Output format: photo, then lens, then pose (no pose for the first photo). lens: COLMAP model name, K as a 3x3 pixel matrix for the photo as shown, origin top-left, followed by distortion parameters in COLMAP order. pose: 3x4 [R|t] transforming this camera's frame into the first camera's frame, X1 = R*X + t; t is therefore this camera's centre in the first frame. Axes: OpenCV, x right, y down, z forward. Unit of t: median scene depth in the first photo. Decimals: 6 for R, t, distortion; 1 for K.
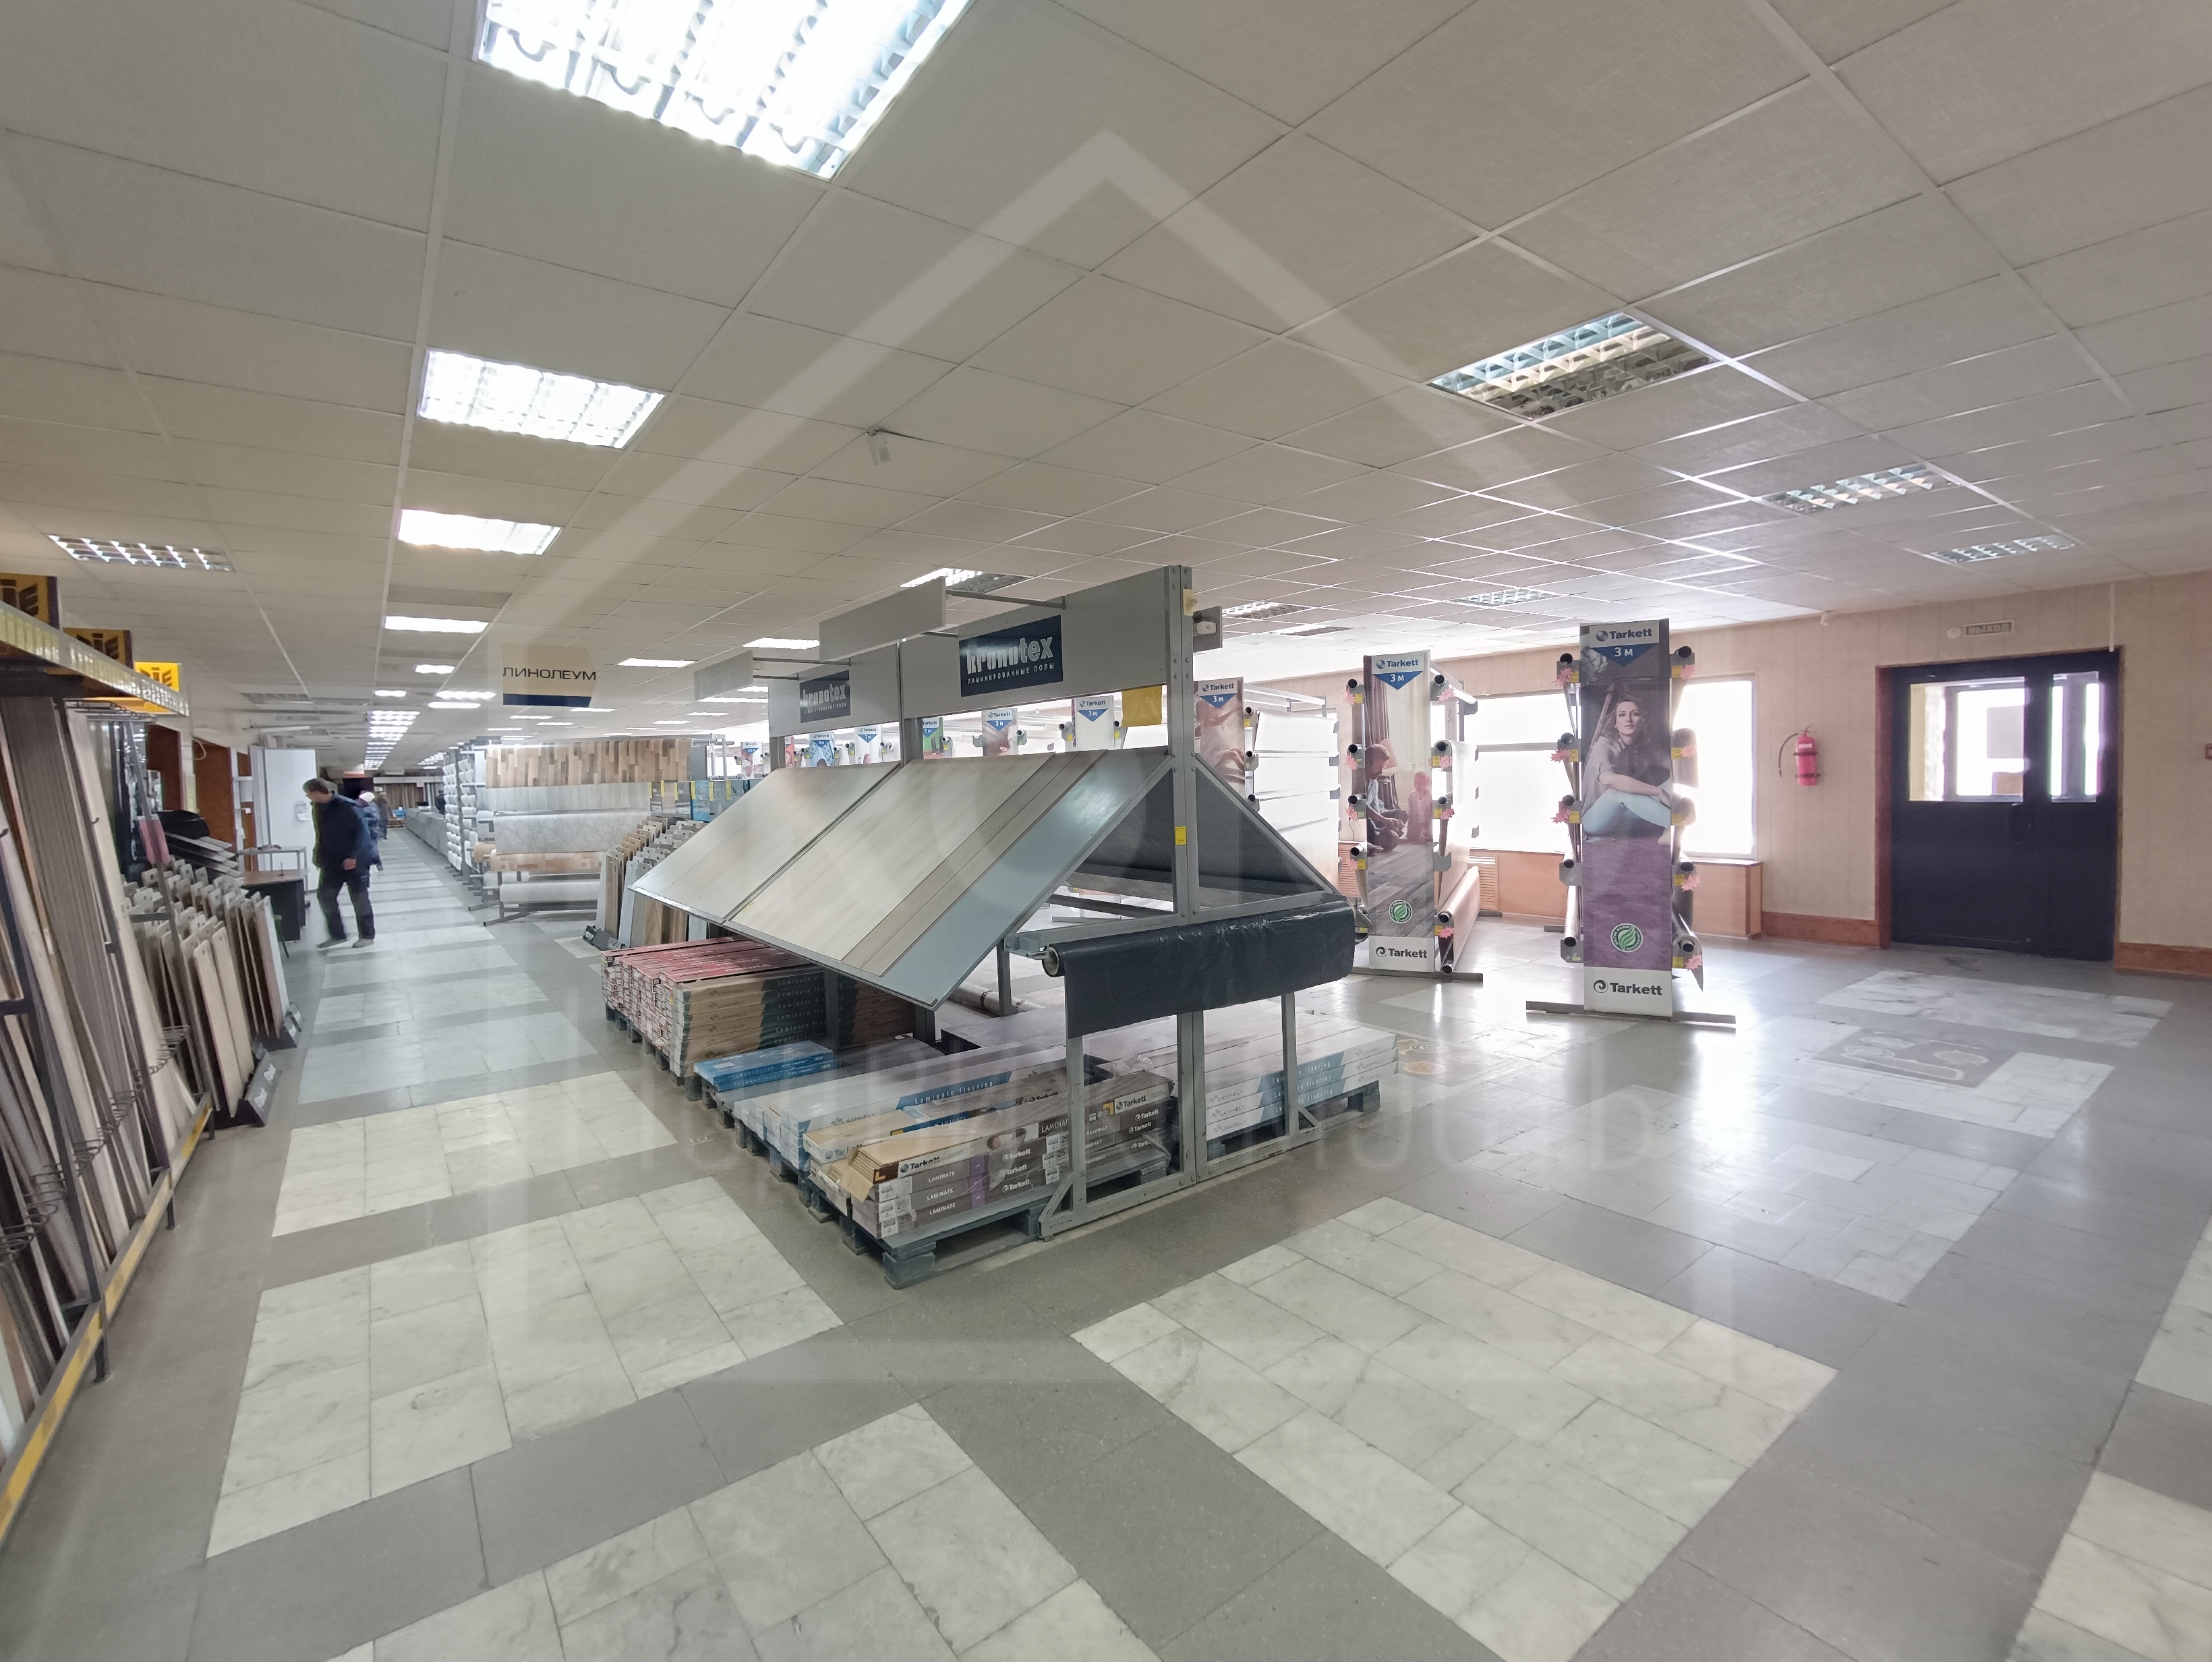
lens RADIAL K [[993.8, 0, 1100.6], [0, 993.8, 818.4], [0, 0, 1]] dist [-0.002506, 0.001538]
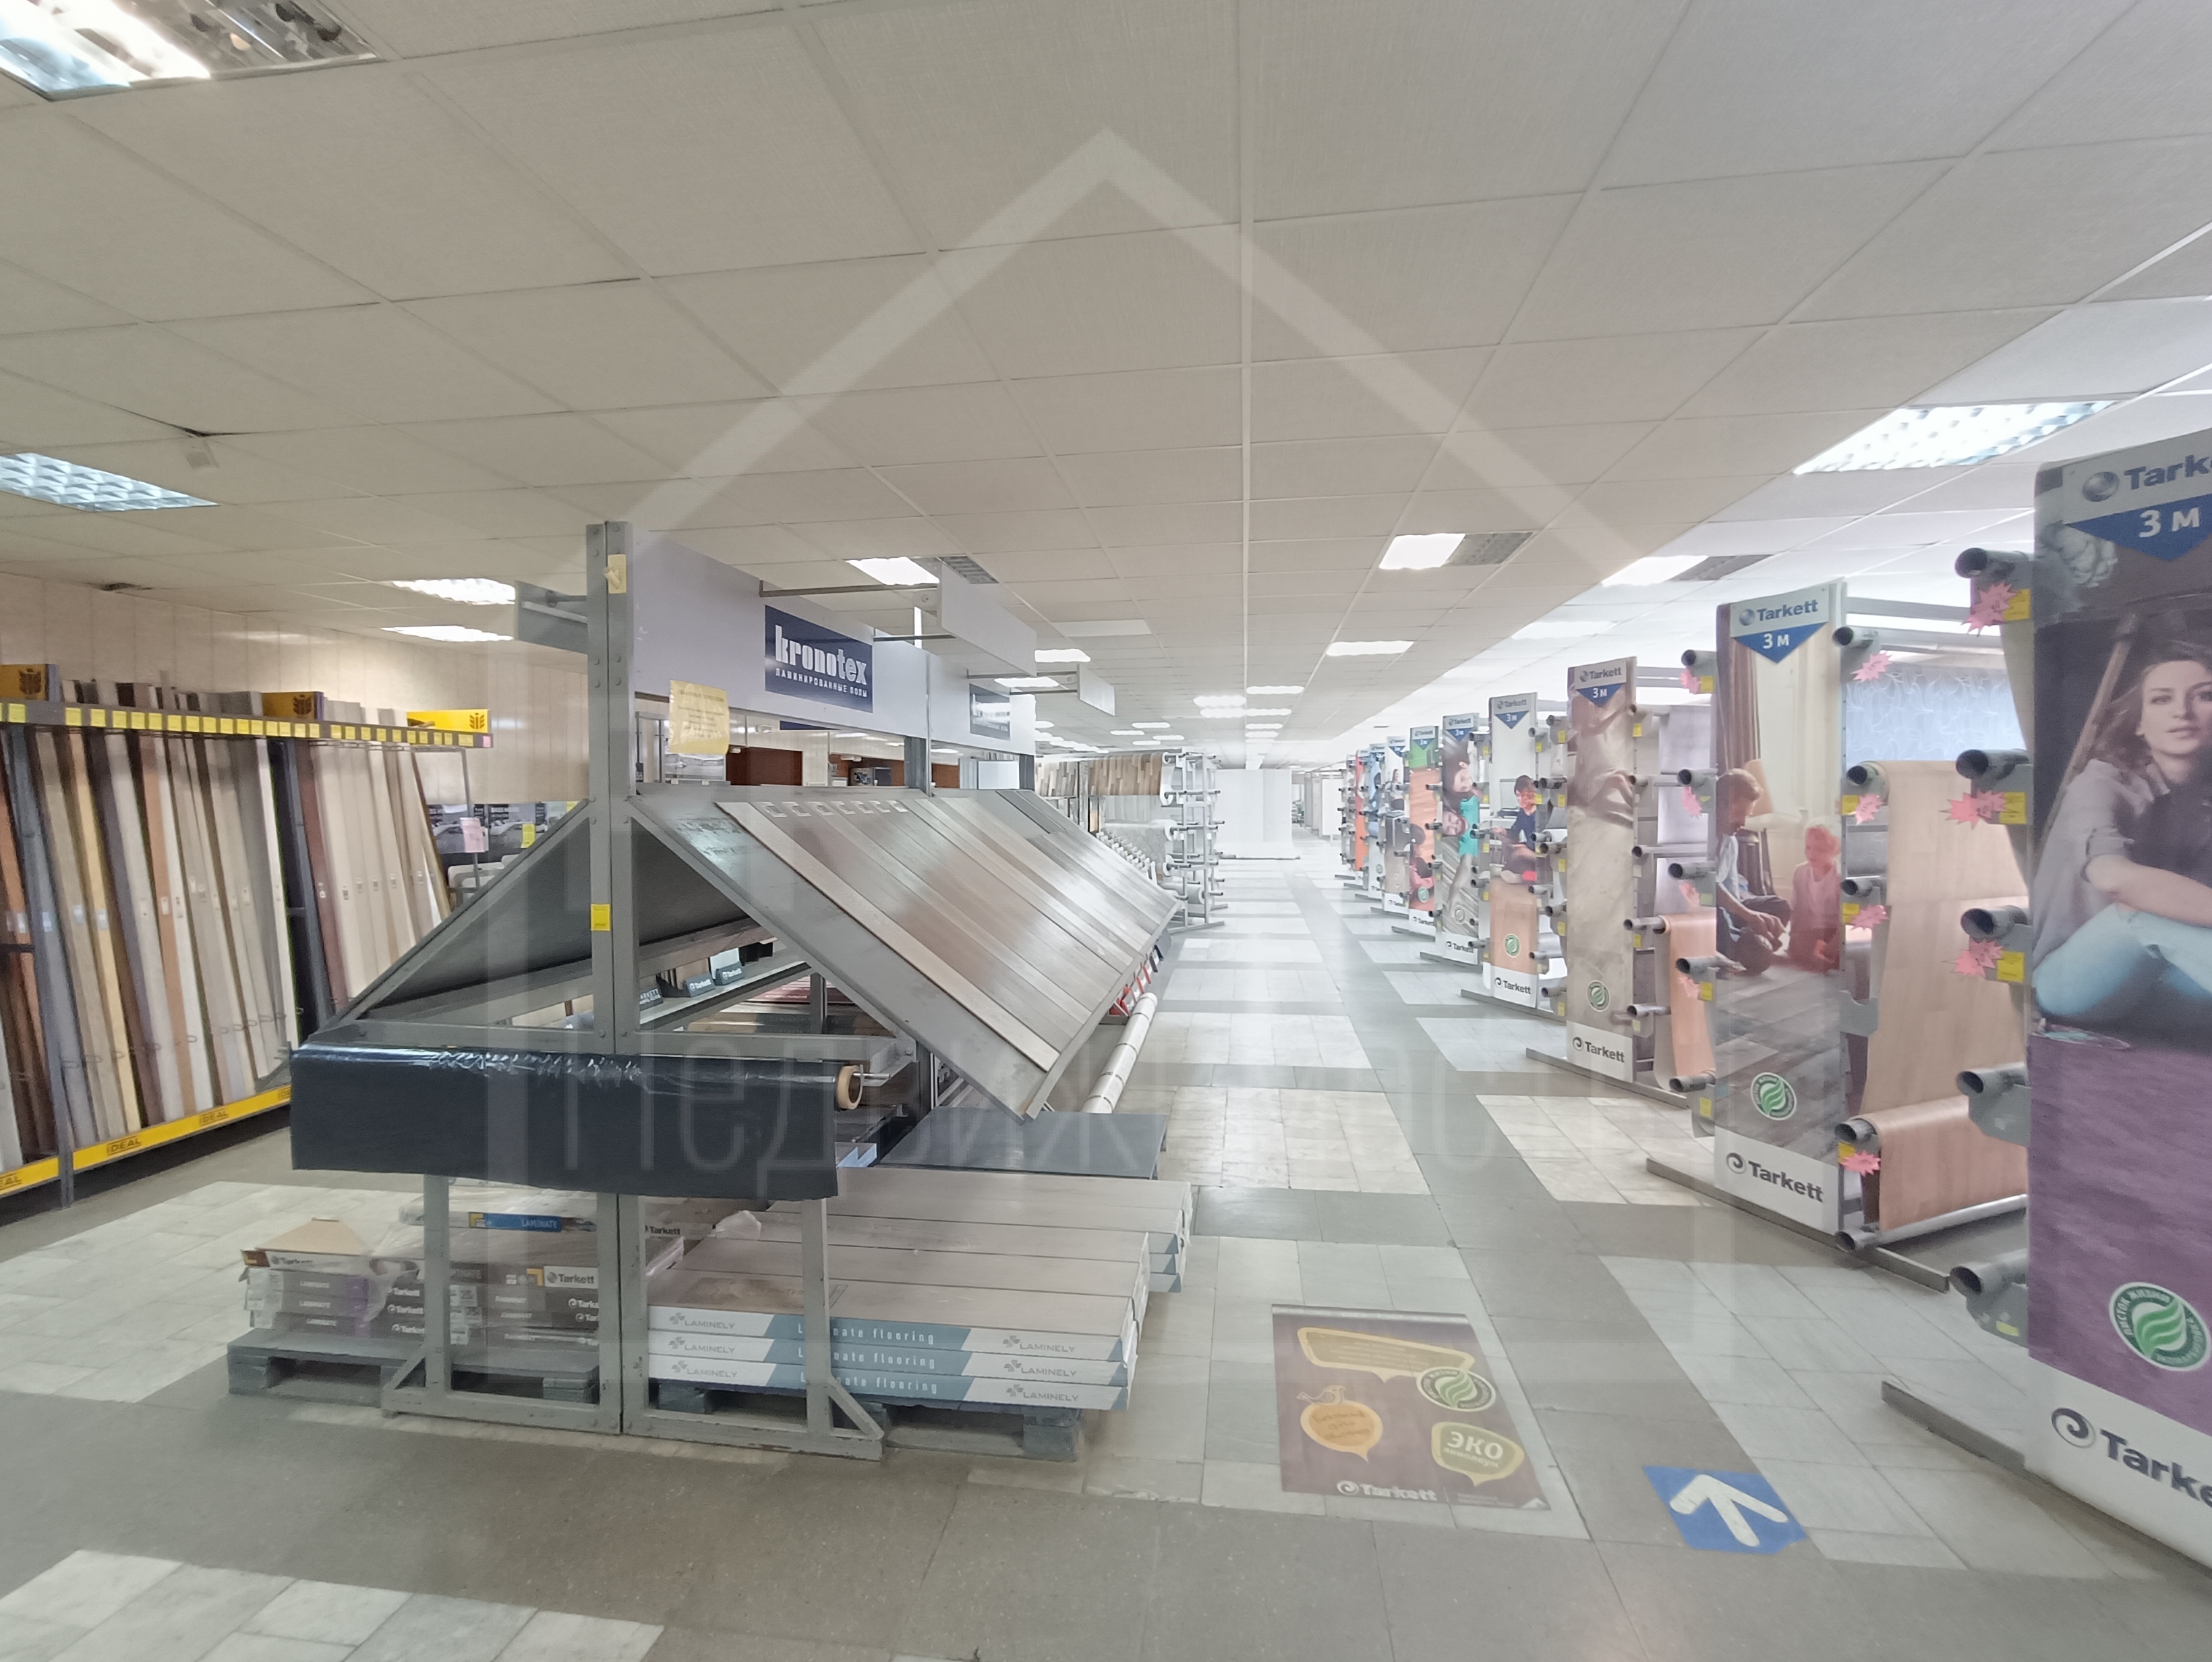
lens RADIAL K [[993.8, 0, 1100.6], [0, 993.8, 818.4], [0, 0, 1]] dist [-0.002506, 0.001538]
pose [[0.706938, 0.042918, -0.705972, 0.487834], [-0.048290, 0.998757, 0.012362, -0.045890], [0.705625, 0.025352, 0.708132, 0.461551]]
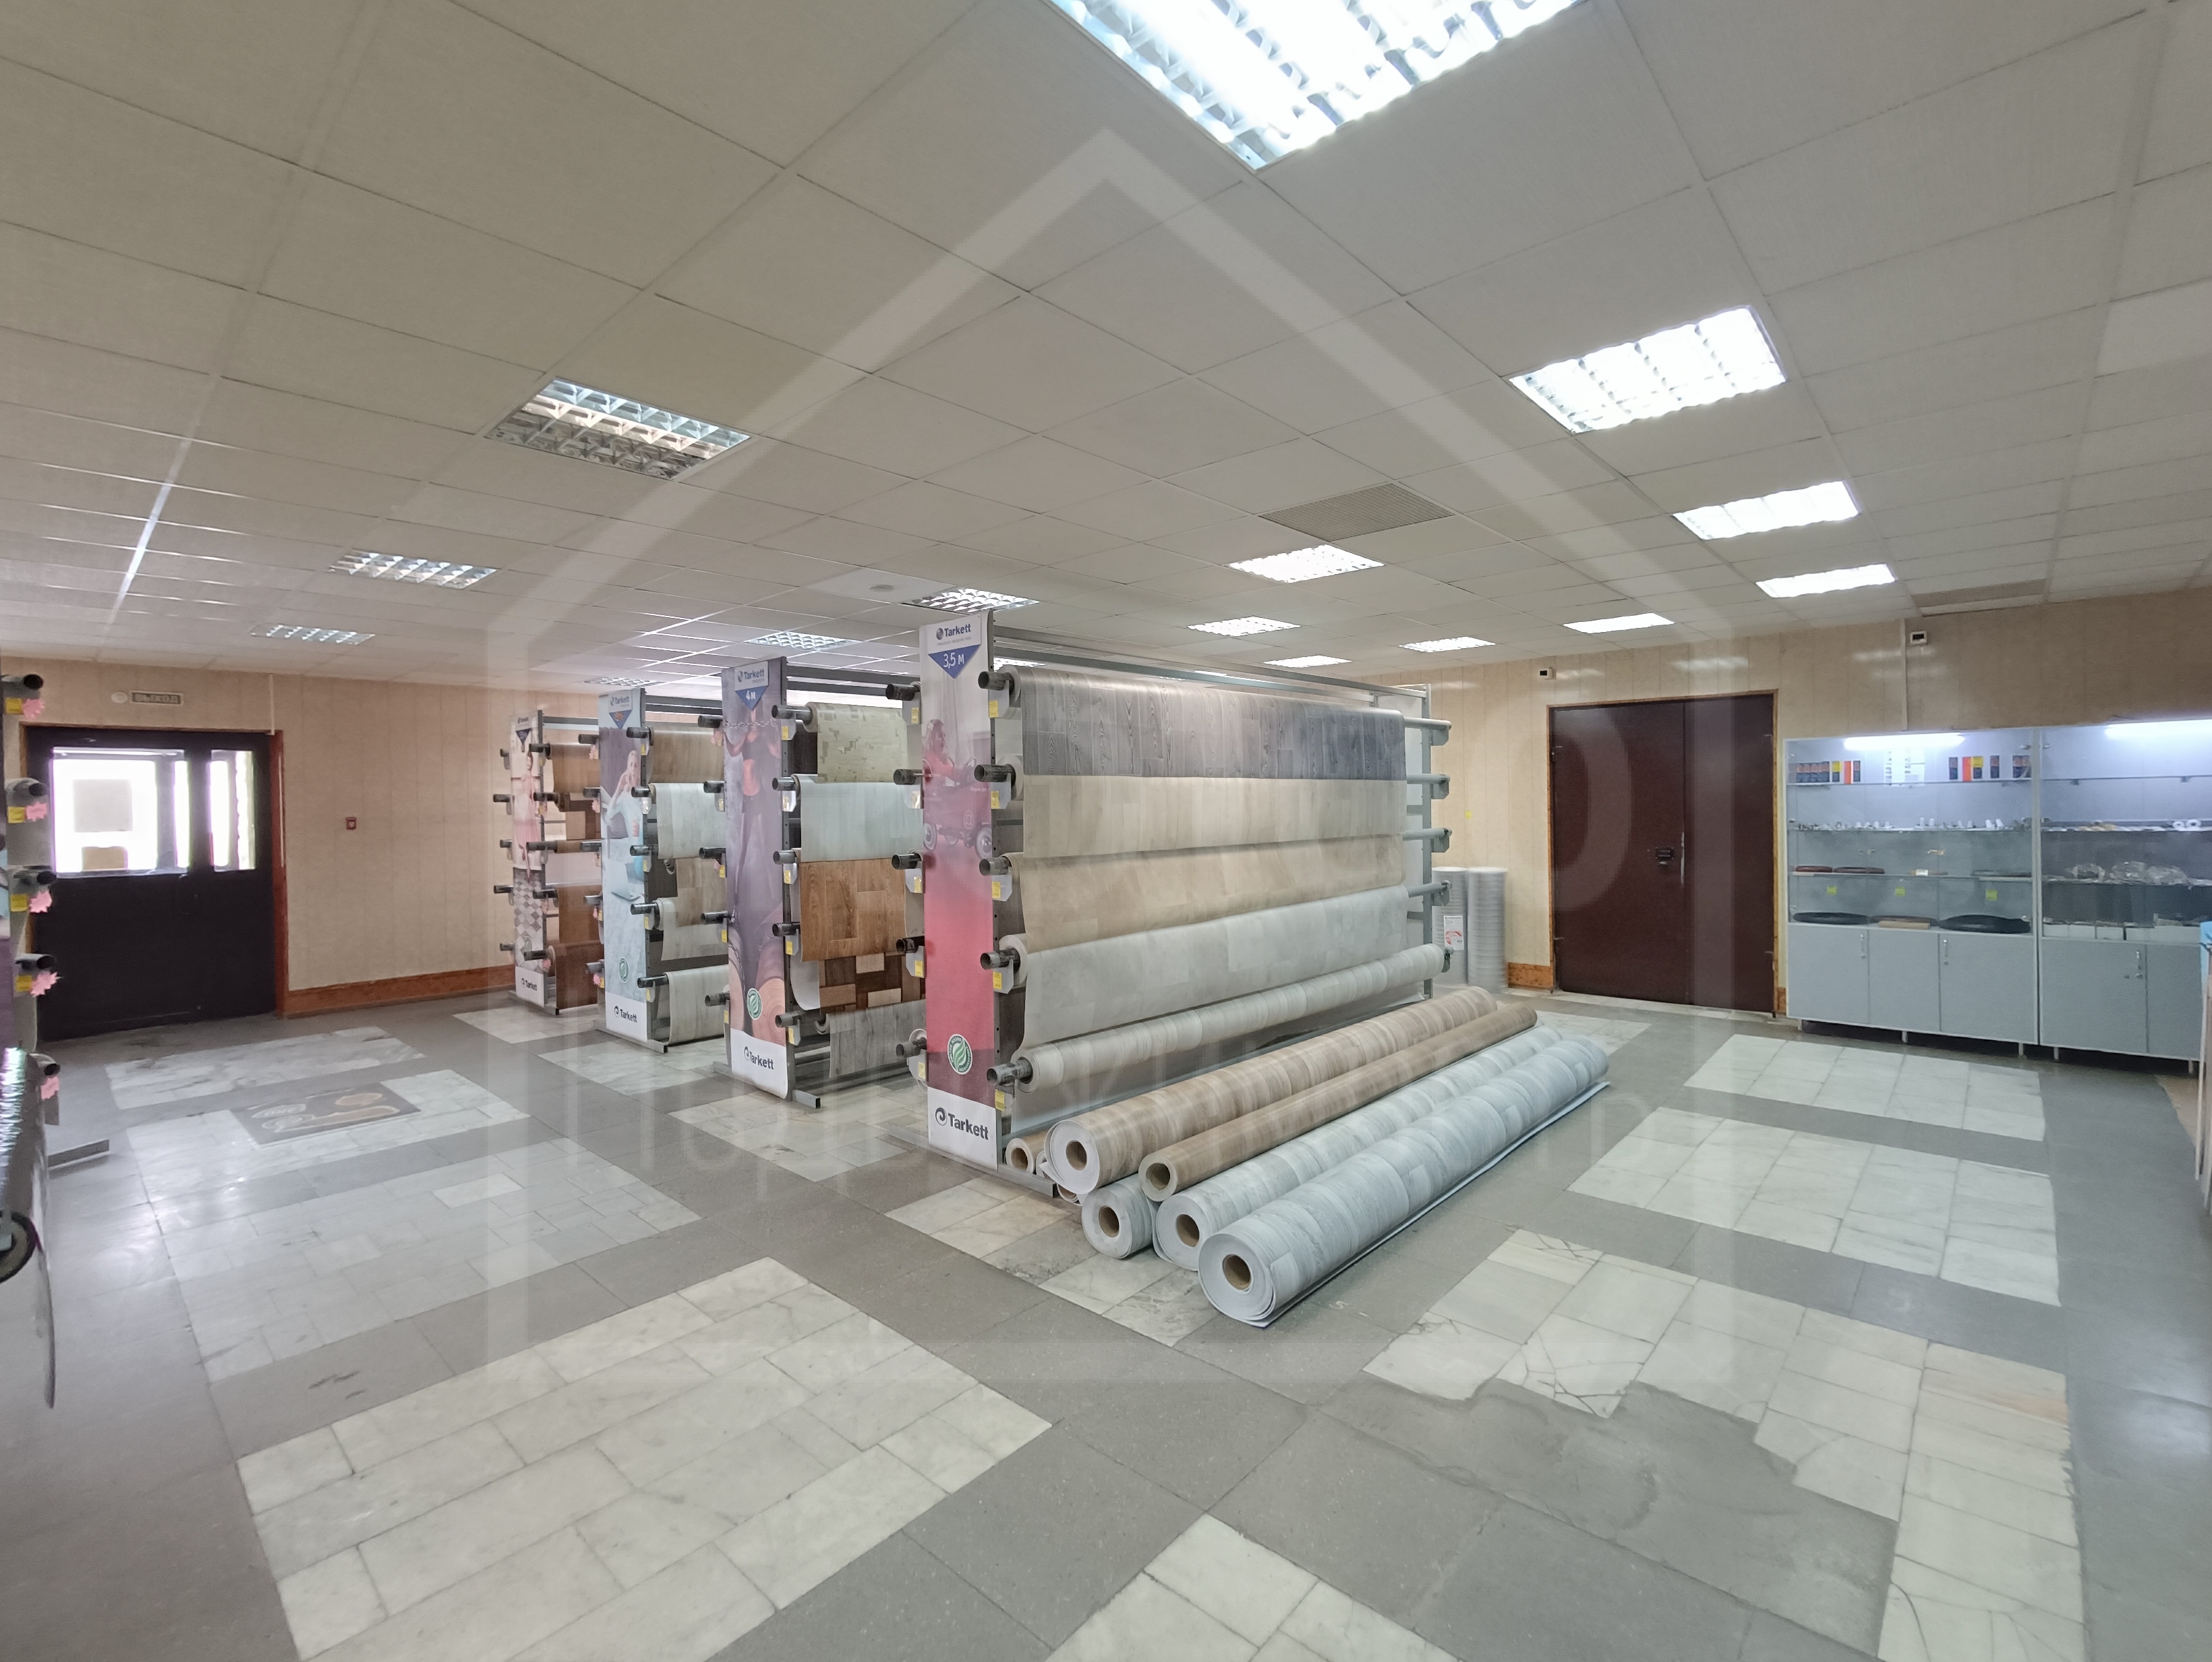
lens RADIAL K [[993.8, 0, 1100.6], [0, 993.8, 818.4], [0, 0, 1]] dist [-0.002506, 0.001538]
pose [[-0.185667, 0.017615, 0.982455, -0.282445], [0.070158, 0.997525, -0.004627, -0.001473], [-0.980105, 0.068068, -0.186444, 0.315262]]
